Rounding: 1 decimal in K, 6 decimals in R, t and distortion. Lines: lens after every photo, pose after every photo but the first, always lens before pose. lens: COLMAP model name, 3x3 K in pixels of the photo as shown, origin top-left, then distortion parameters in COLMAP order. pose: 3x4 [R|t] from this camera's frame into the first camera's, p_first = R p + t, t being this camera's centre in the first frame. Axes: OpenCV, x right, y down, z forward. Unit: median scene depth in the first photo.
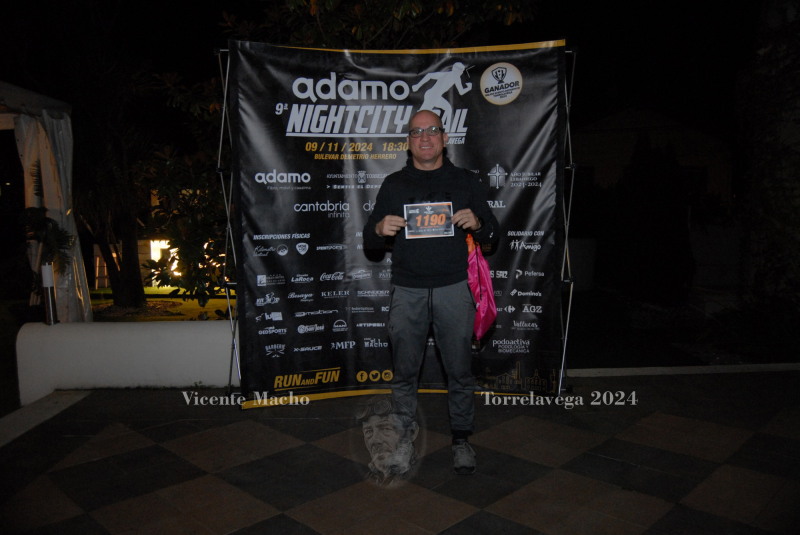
lens RADIAL K [[642.8, 0, 398.9], [0, 642.8, 268.9], [0, 0, 1]] dist [-0.079933, 0.012562]
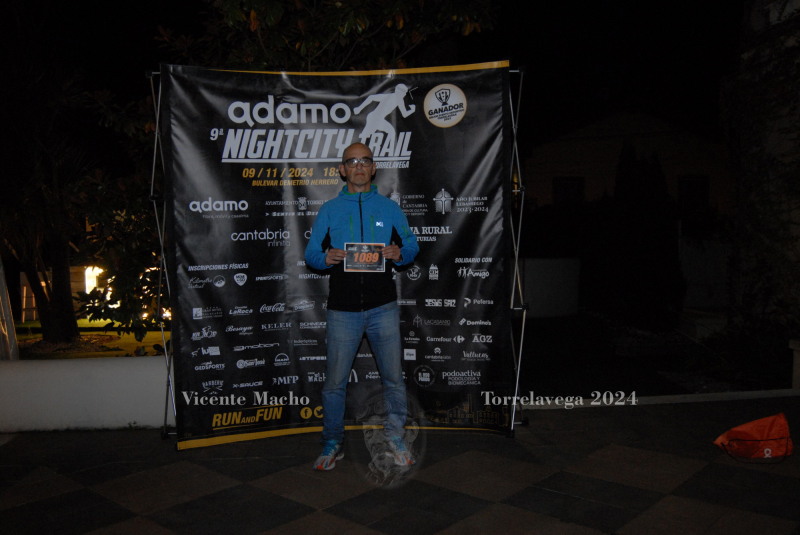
lens RADIAL K [[730.4, 0, 399.3], [0, 730.4, 267.4], [0, 0, 1]] dist [-0.069324, 0.002015]
pose [[0.999252, -0.014426, 0.035881, 0.046936], [0.015647, 0.999300, -0.033984, -0.008837], [-0.035366, 0.034520, 0.998778, -0.090396]]
